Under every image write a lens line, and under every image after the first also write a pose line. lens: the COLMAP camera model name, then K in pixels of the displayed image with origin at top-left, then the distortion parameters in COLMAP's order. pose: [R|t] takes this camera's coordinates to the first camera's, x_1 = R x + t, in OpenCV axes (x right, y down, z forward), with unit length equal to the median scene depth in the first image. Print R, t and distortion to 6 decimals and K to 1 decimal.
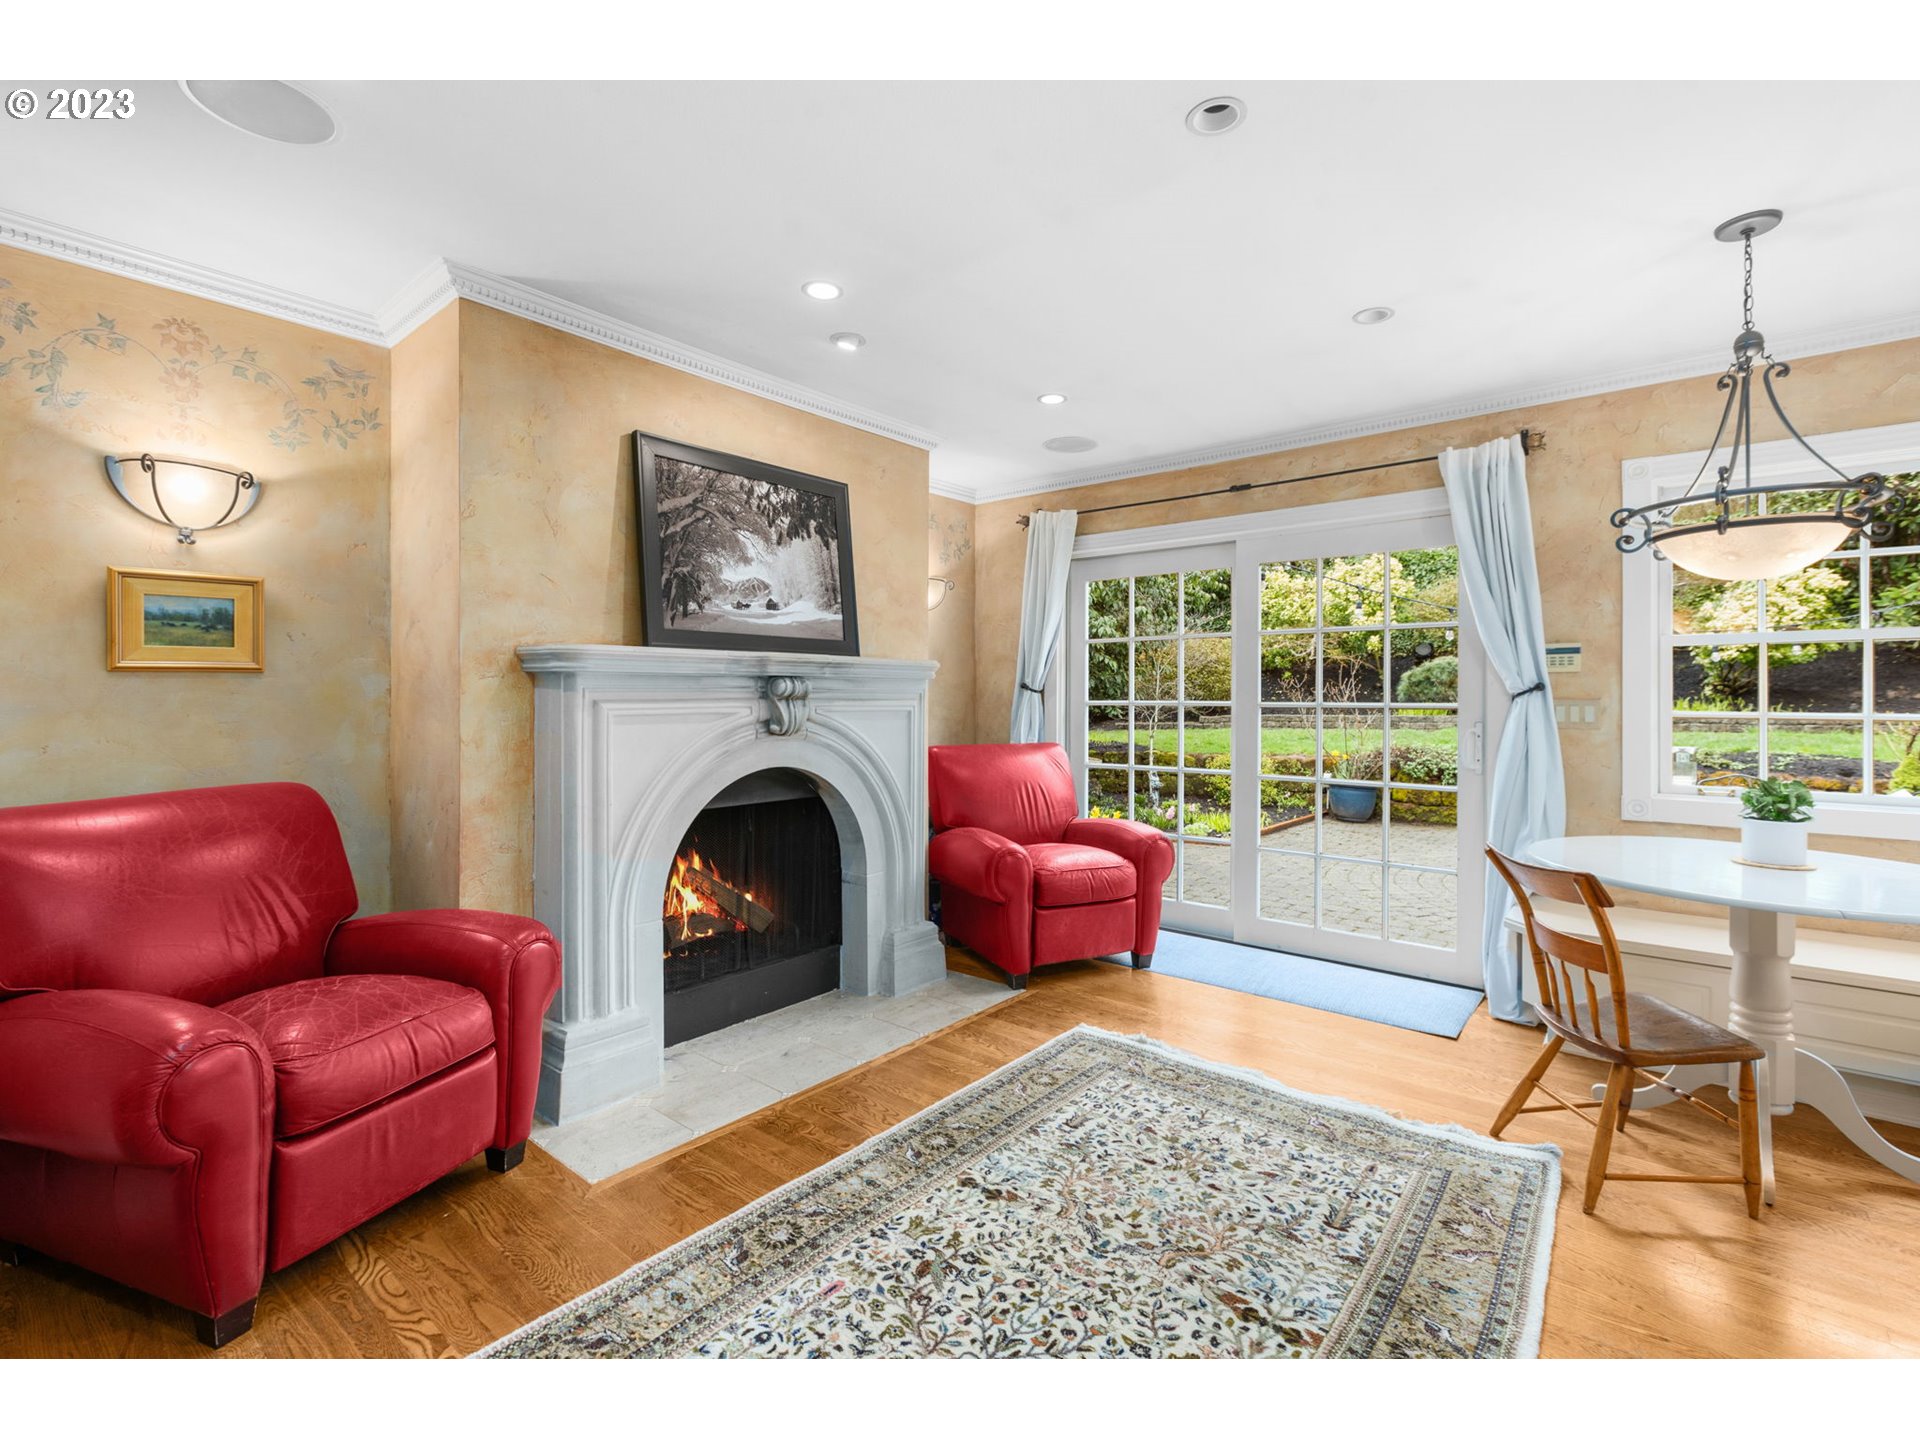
lens RADIAL K [[863.2, 0, 974.7], [0, 863.2, 706.4], [0, 0, 1]] dist [-0.002952, -0.001029]
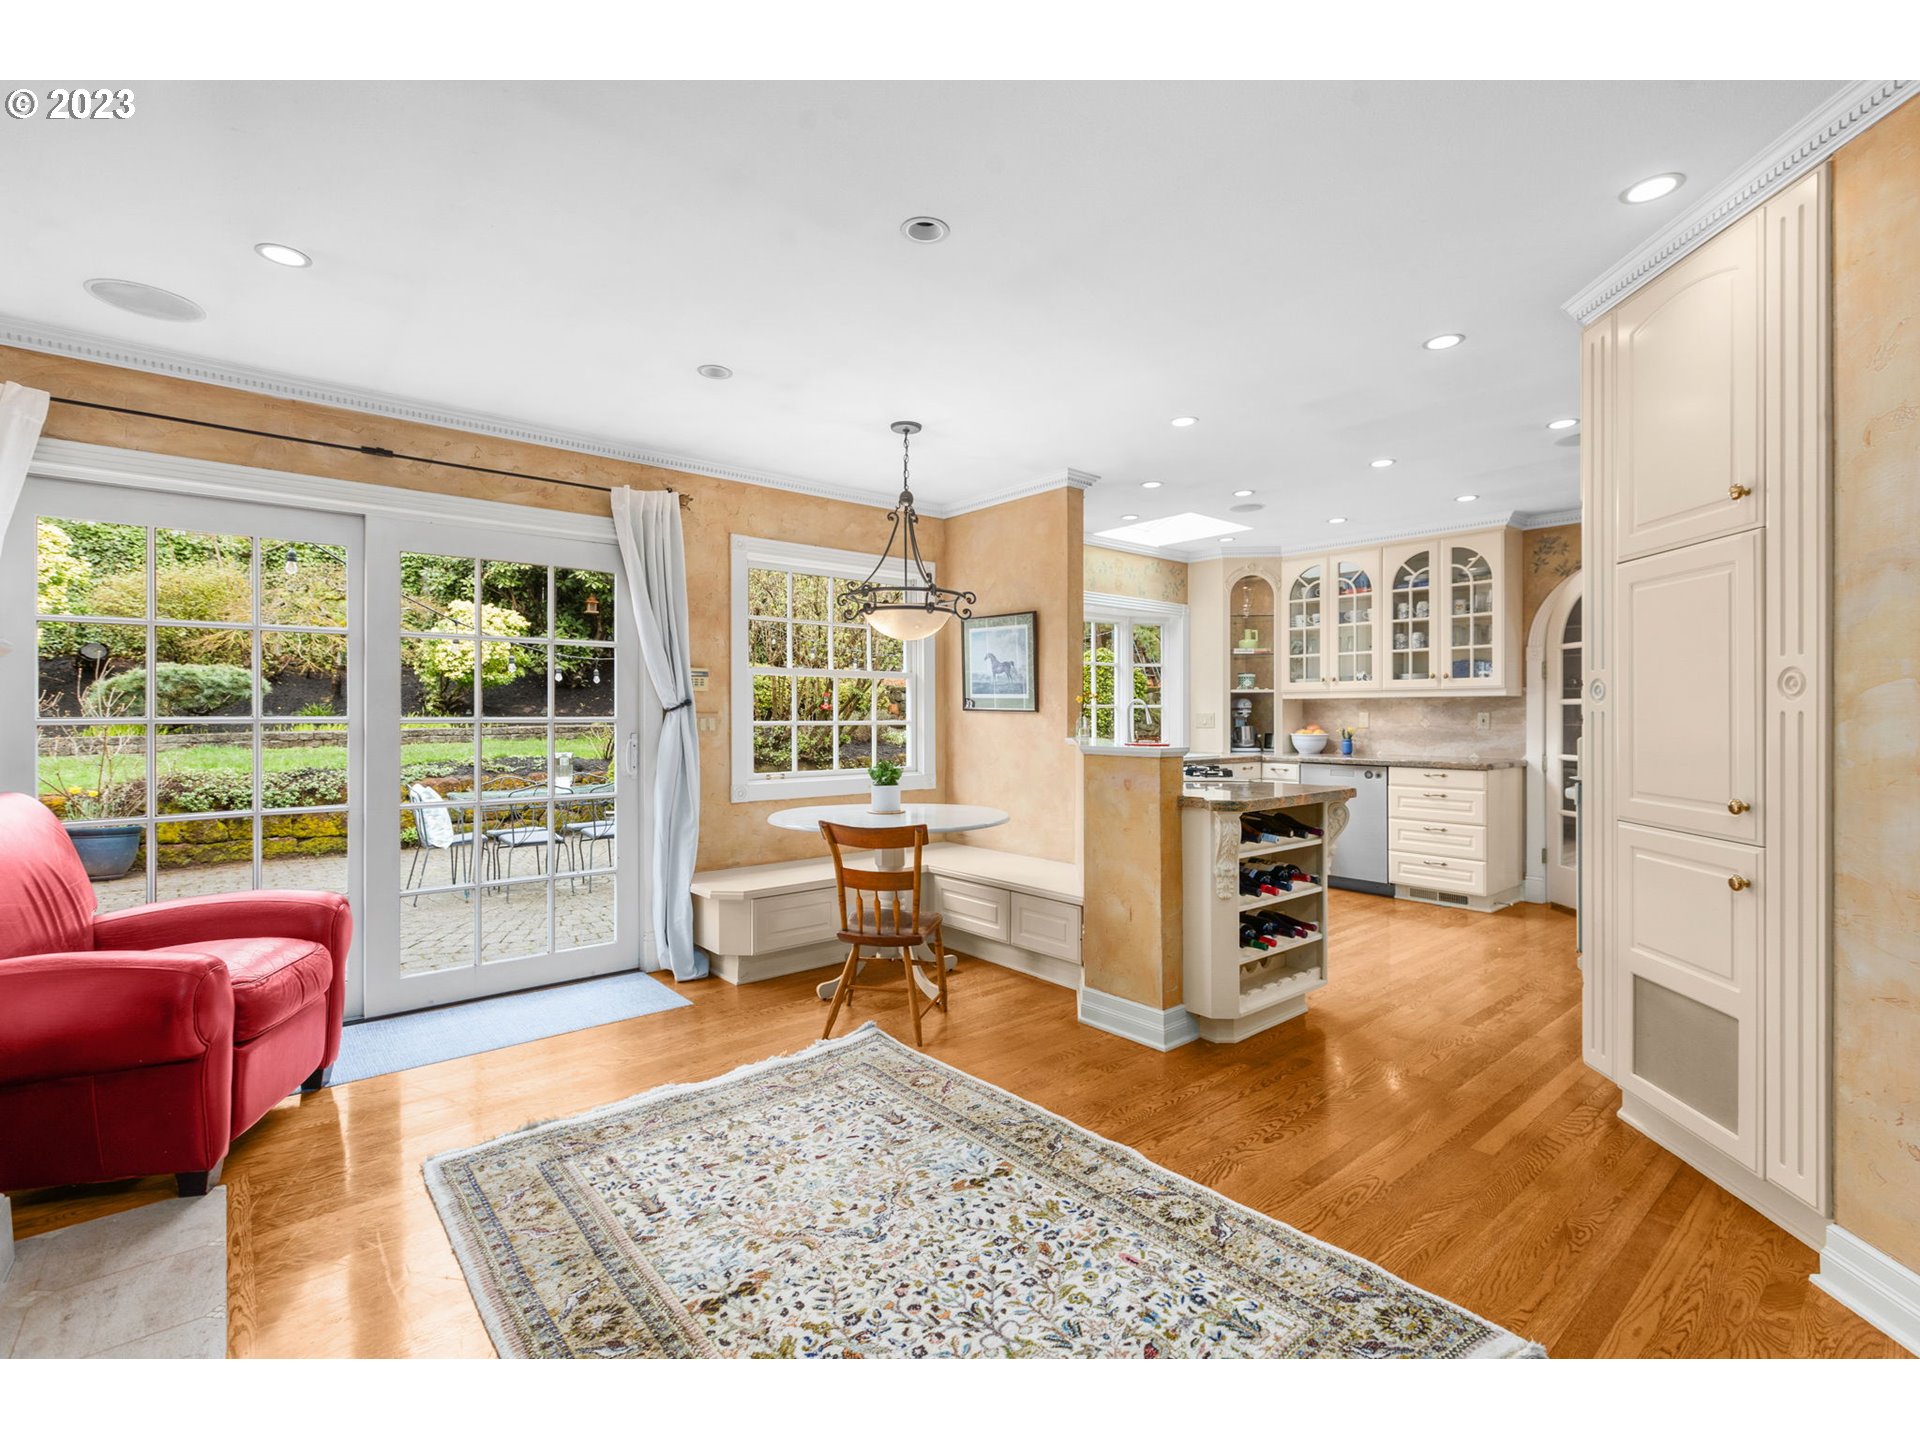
lens RADIAL K [[863.2, 0, 971.8], [0, 863.2, 723.0], [0, 0, 1]] dist [-0.002952, -0.001029]
pose [[0.175580, -0.012919, 0.984380, -0.541842], [0.011696, 0.999871, 0.011036, -0.003096], [-0.984396, 0.009576, 0.175709, 0.435232]]
